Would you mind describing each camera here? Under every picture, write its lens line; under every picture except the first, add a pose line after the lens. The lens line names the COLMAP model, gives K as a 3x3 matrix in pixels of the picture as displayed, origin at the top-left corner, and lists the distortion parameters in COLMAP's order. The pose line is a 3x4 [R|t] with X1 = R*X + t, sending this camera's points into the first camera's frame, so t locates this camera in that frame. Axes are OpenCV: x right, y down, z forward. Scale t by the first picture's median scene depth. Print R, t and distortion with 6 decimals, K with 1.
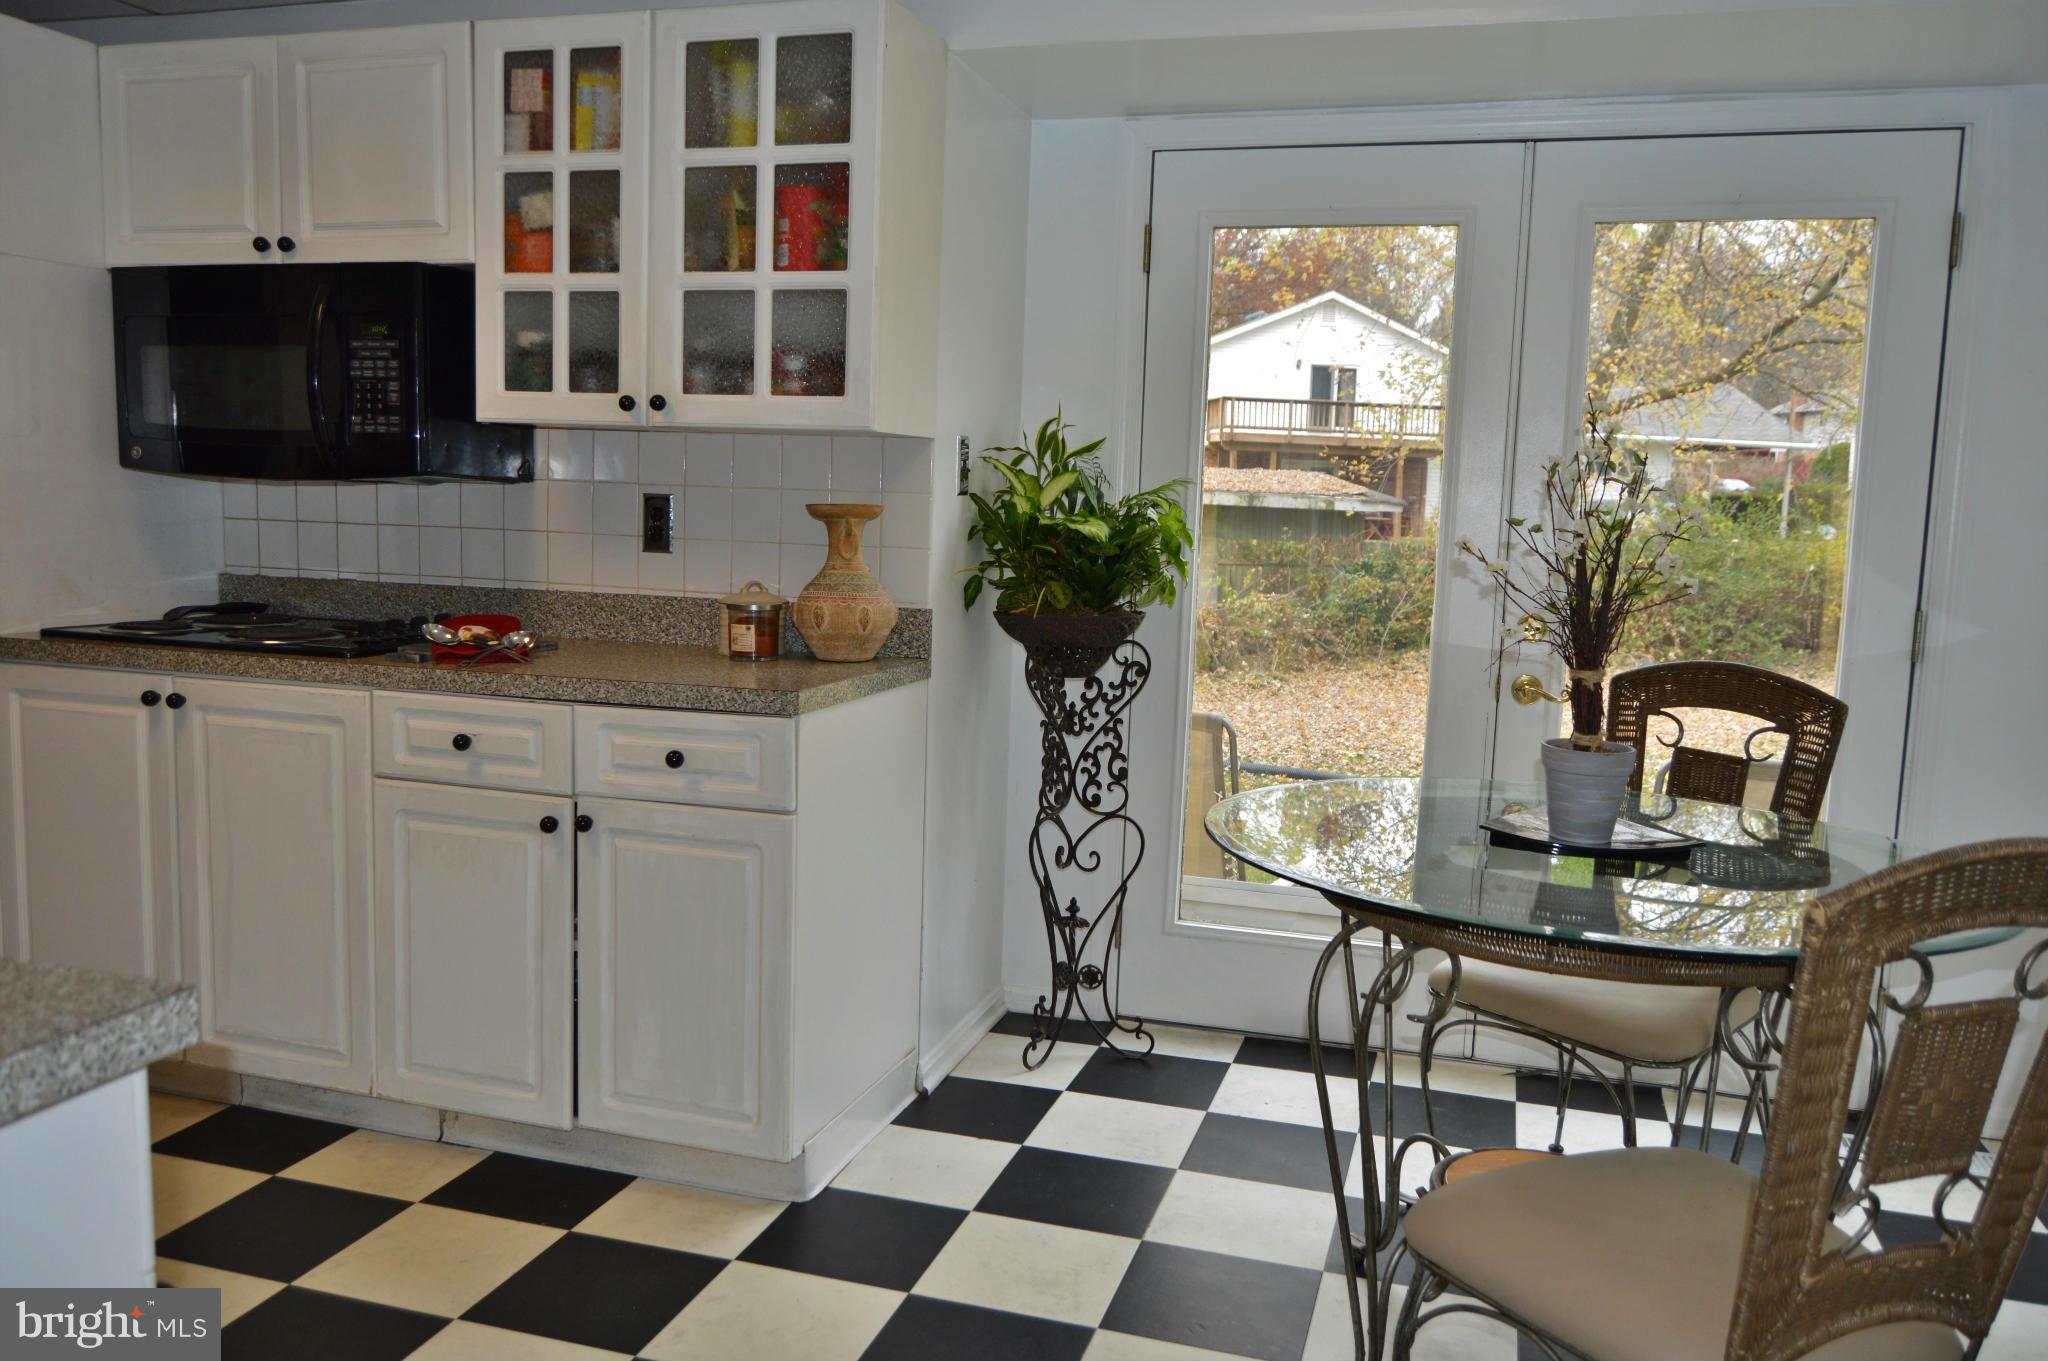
lens RADIAL K [[1634.1, 0, 1012.0], [0, 1634.1, 672.7], [0, 0, 1]] dist [-0.000837, -0.000501]
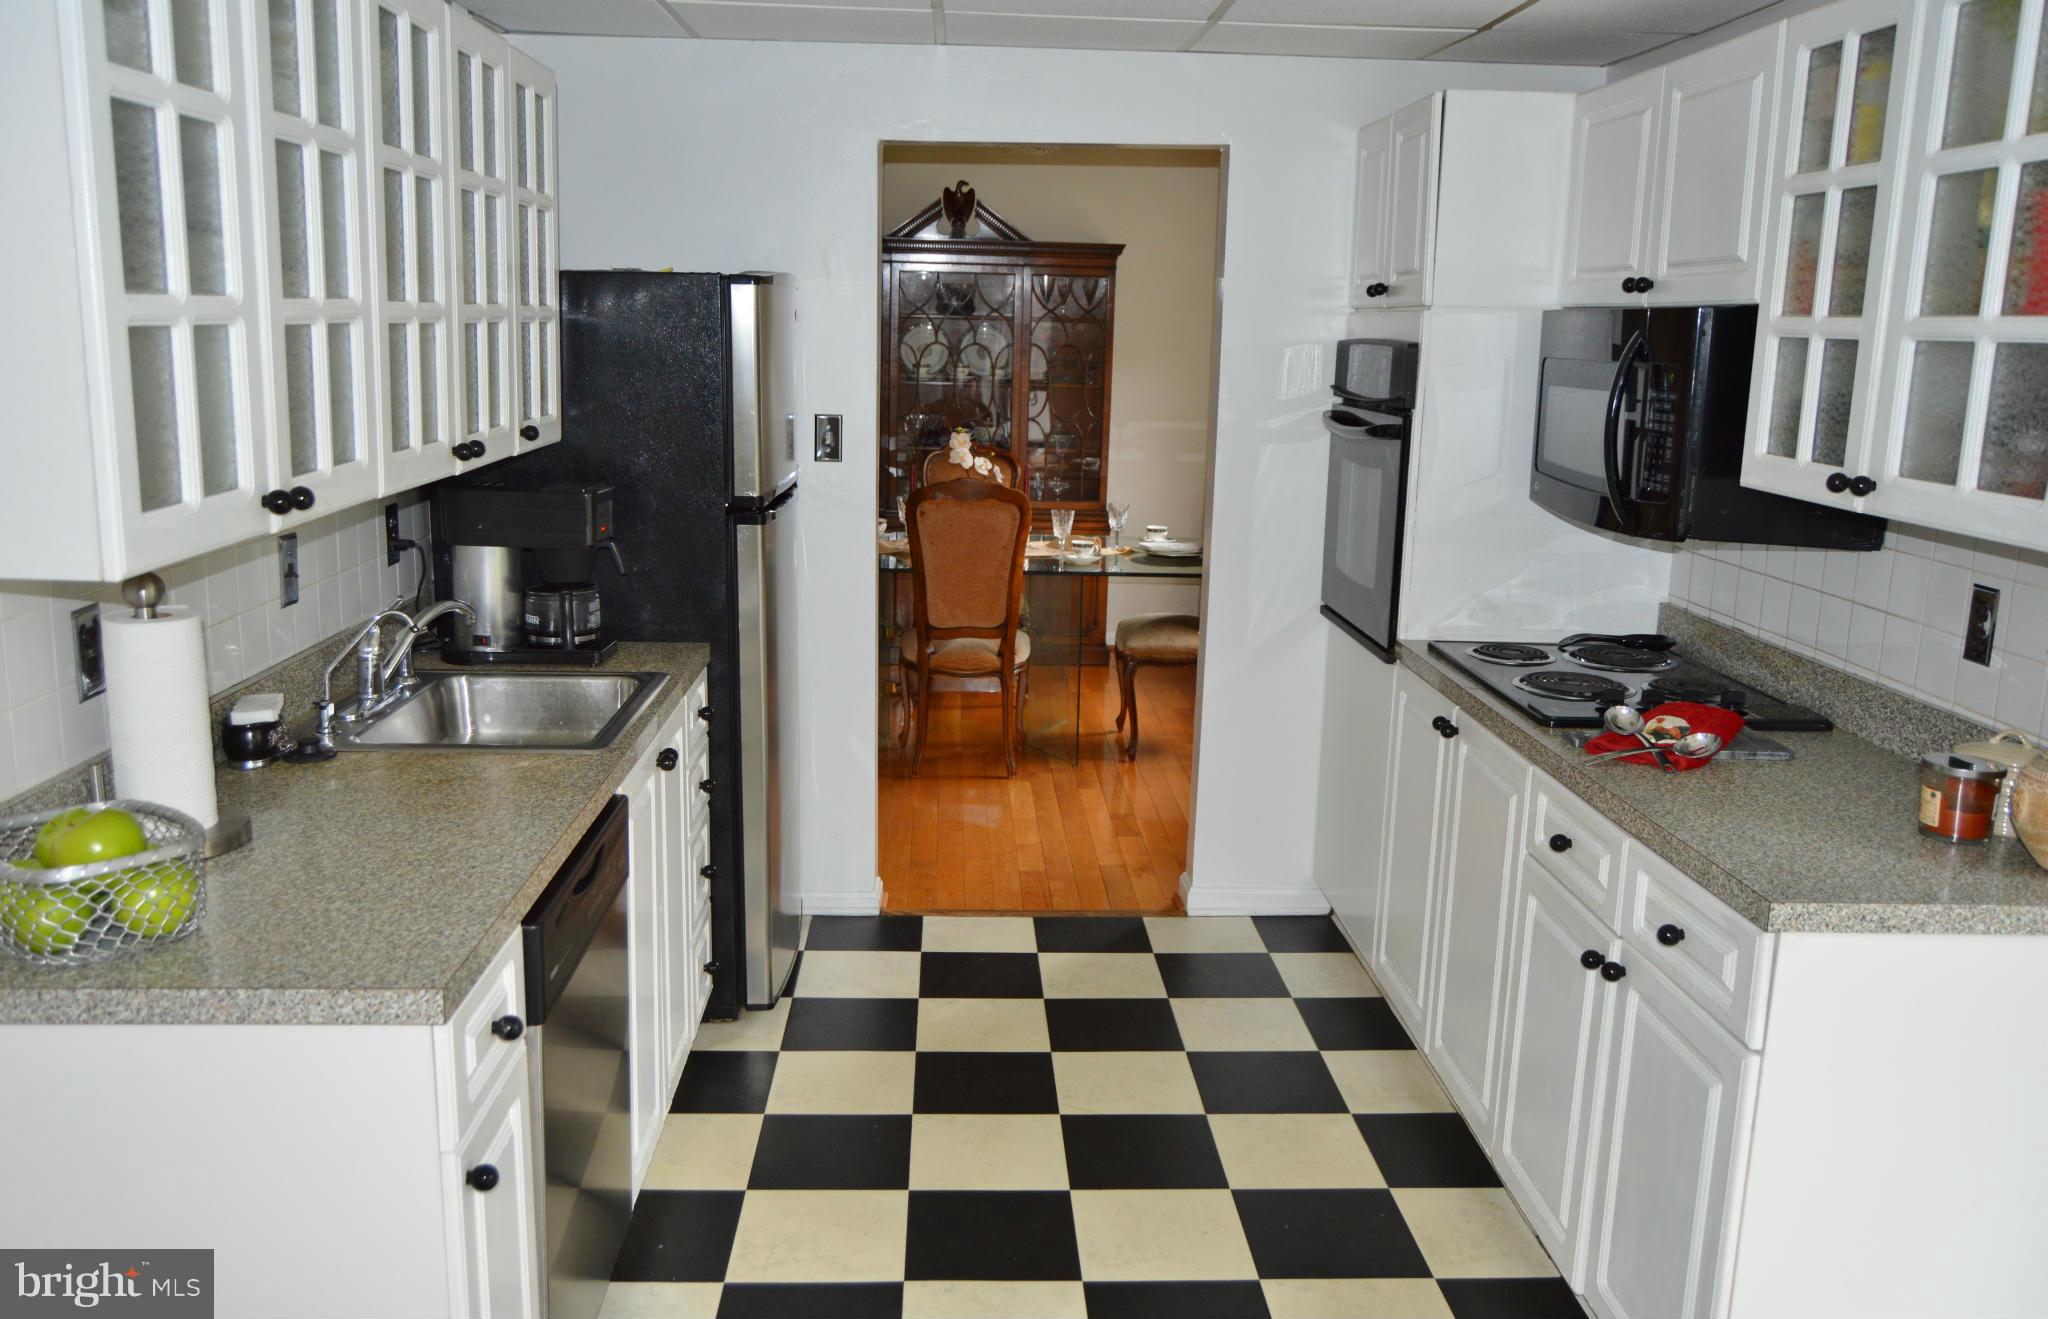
lens RADIAL K [[1638.7, 0, 1024.0], [0, 1638.7, 659.5], [0, 0, 1]] dist [-0.001599, 0.000112]
pose [[0.339458, 0.168490, -0.925408, 0.375099], [-0.122490, 0.983367, 0.134111, -0.136474], [0.932612, 0.067828, 0.354450, 0.349654]]
